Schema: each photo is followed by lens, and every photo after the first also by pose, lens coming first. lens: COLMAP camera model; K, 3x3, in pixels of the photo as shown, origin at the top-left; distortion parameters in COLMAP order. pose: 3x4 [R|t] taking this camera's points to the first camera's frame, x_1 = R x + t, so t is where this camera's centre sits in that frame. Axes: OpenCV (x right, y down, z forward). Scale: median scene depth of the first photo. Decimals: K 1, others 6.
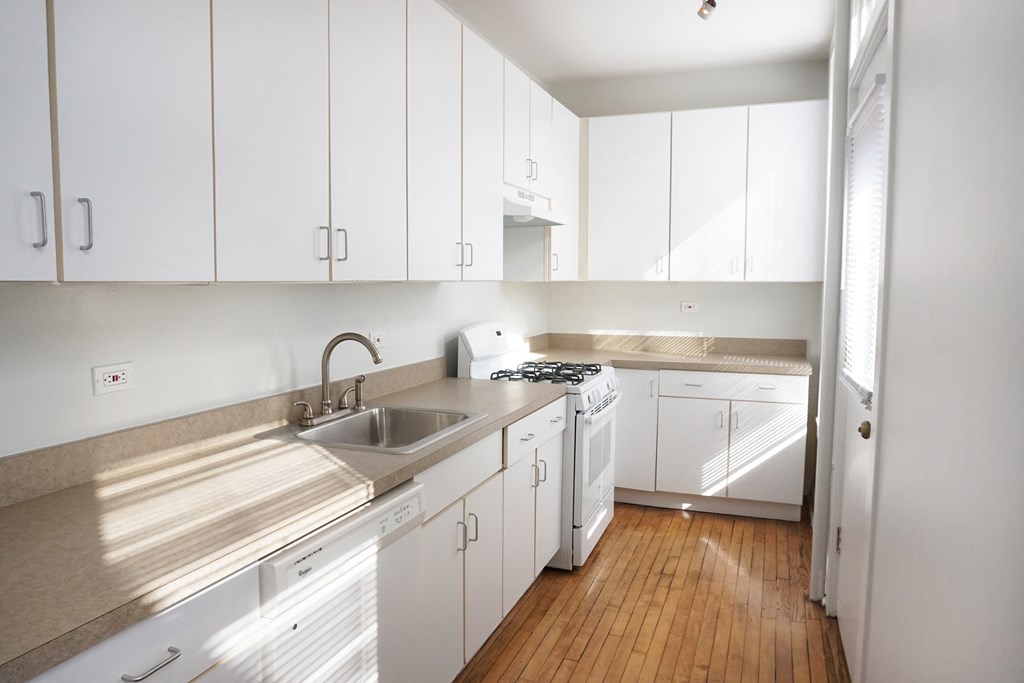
lens RADIAL K [[683.2, 0, 510.1], [0, 683.2, 341.3], [0, 0, 1]] dist [-0.035388, 0.015297]
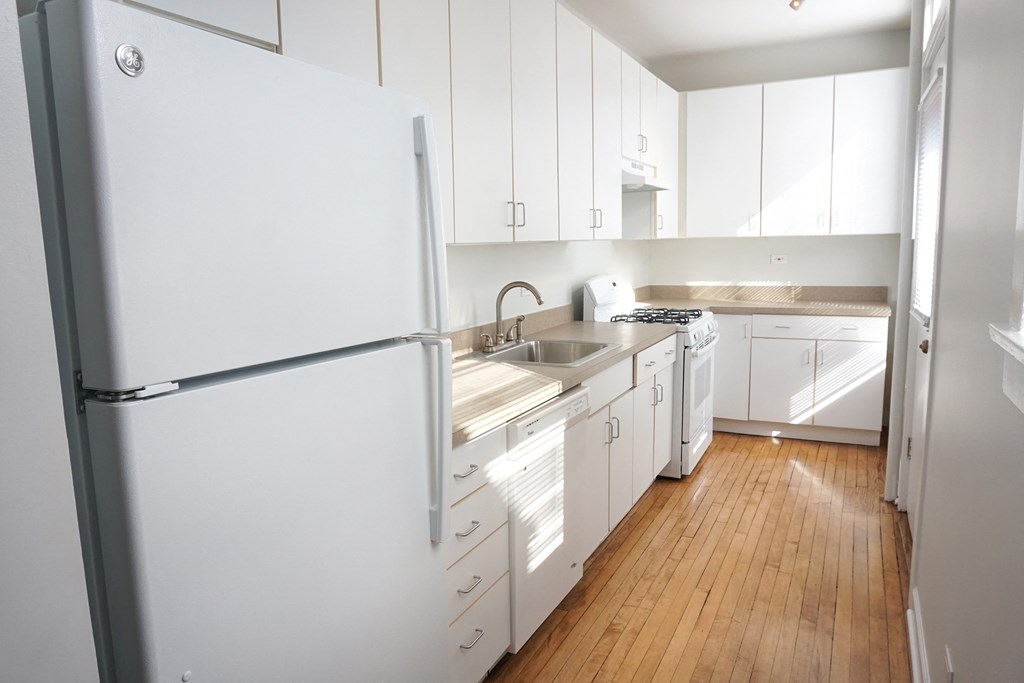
lens RADIAL K [[683.2, 0, 517.1], [0, 683.2, 341.0], [0, 0, 1]] dist [-0.035388, 0.015297]
pose [[0.994946, -0.011909, -0.099704, -0.083588], [0.017492, 0.998316, 0.055311, 0.022476], [0.098878, -0.056776, 0.993479, -0.243401]]
